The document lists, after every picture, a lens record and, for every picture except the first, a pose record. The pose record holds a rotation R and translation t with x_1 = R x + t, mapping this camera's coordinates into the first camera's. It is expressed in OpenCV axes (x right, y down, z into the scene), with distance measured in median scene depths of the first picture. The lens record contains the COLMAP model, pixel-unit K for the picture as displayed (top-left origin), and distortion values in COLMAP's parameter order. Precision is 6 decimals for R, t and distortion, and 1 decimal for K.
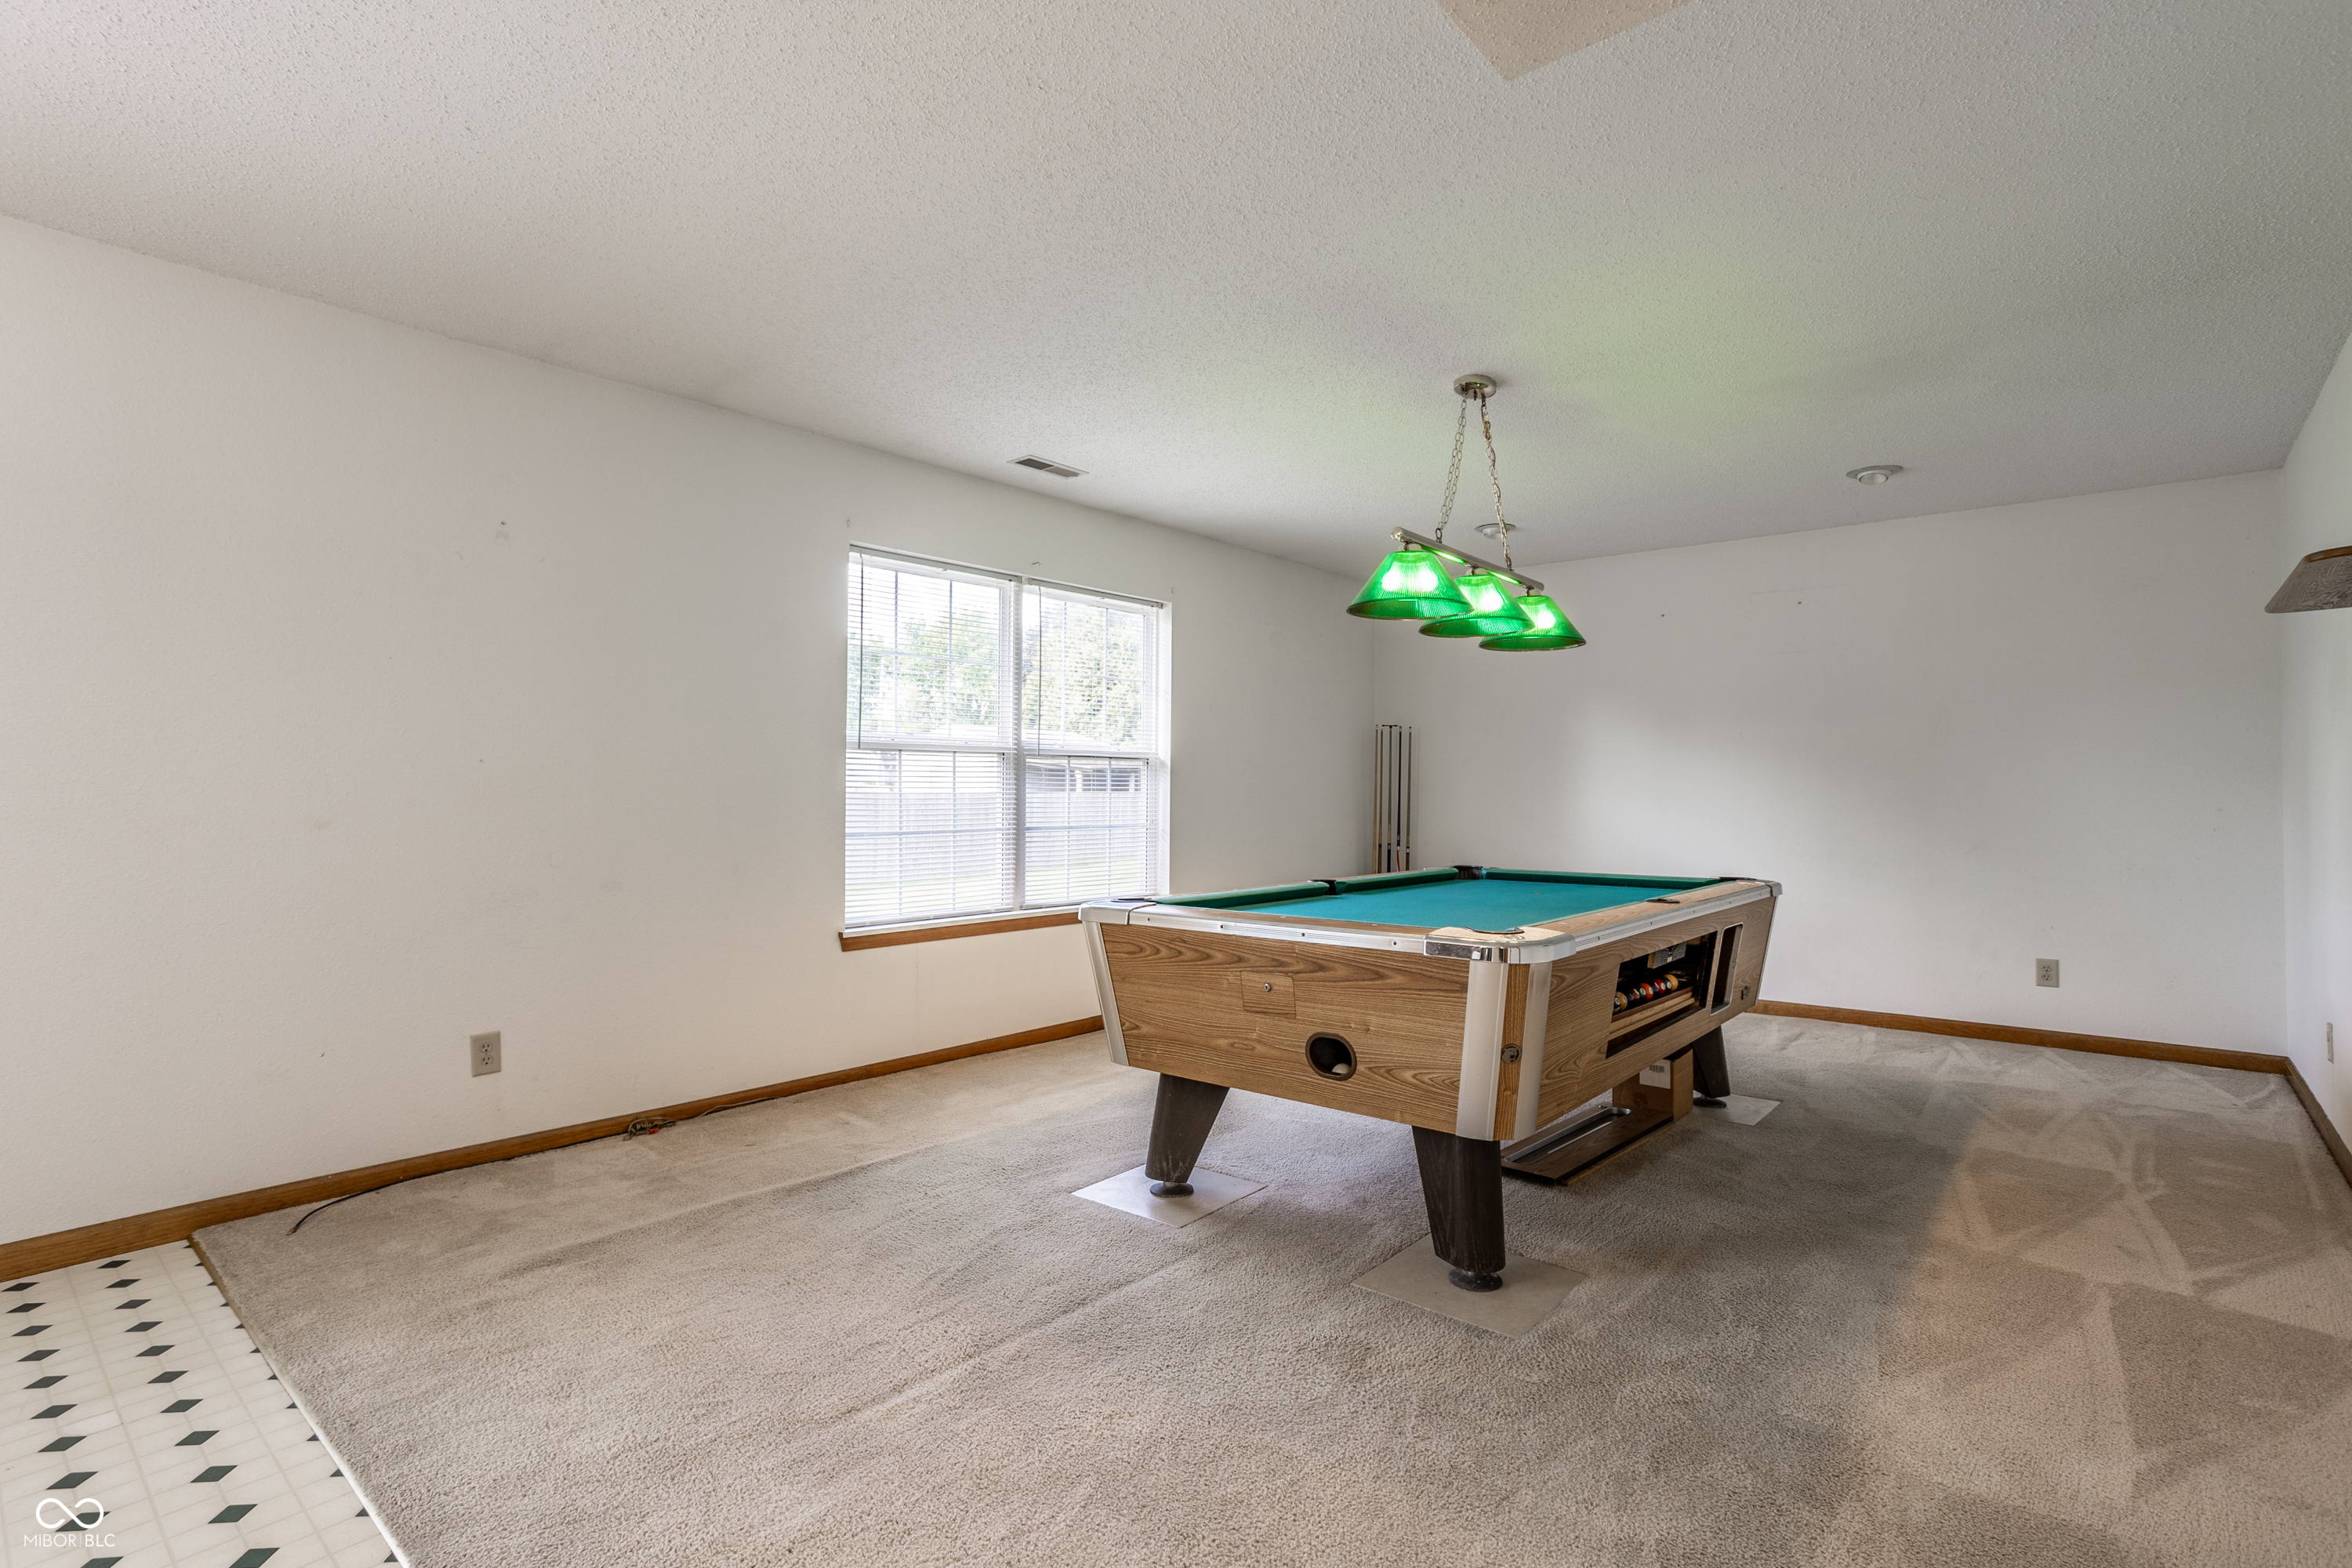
lens RADIAL K [[1144.6, 0, 1067.0], [0, 1144.6, 791.9], [0, 0, 1]] dist [-0.022679, 0.004384]
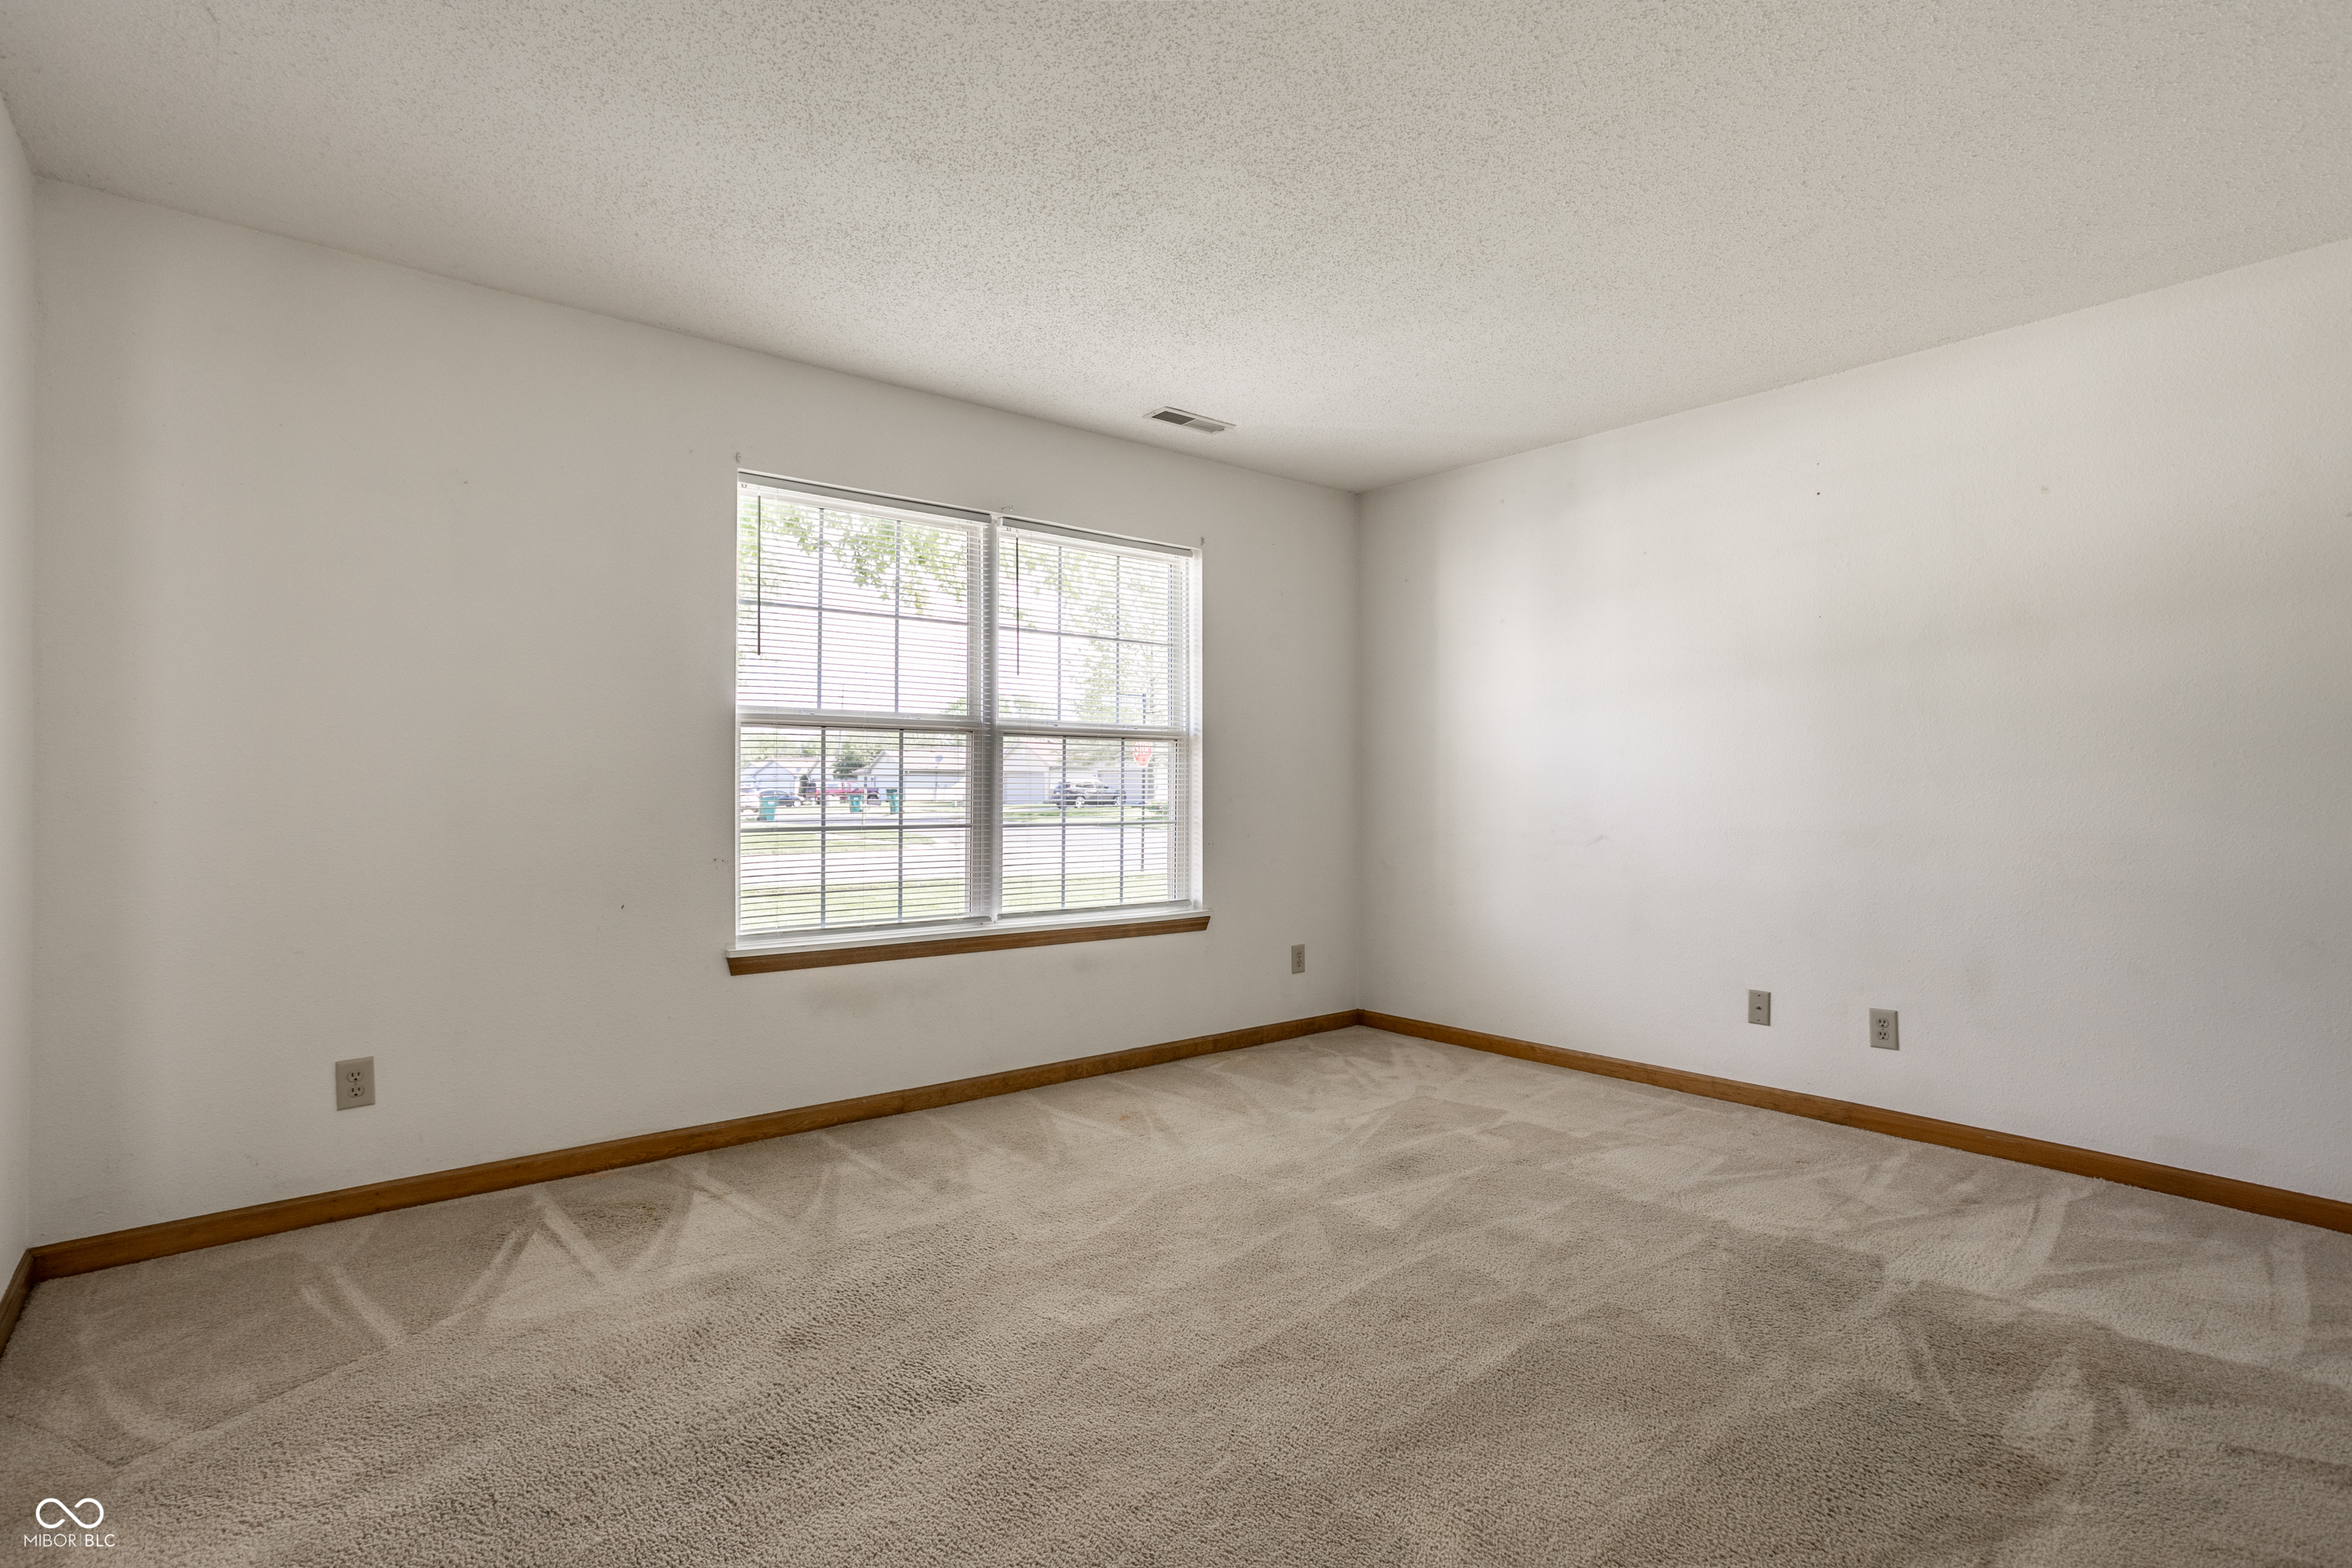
lens RADIAL K [[1144.6, 0, 1177.8], [0, 1144.6, 788.3], [0, 0, 1]] dist [-0.022679, 0.004384]
pose [[0.991092, 0.002287, -0.133160, 0.173219], [-0.001346, 0.999974, 0.007155, -0.000039], [0.133173, -0.006912, 0.991069, 0.185492]]
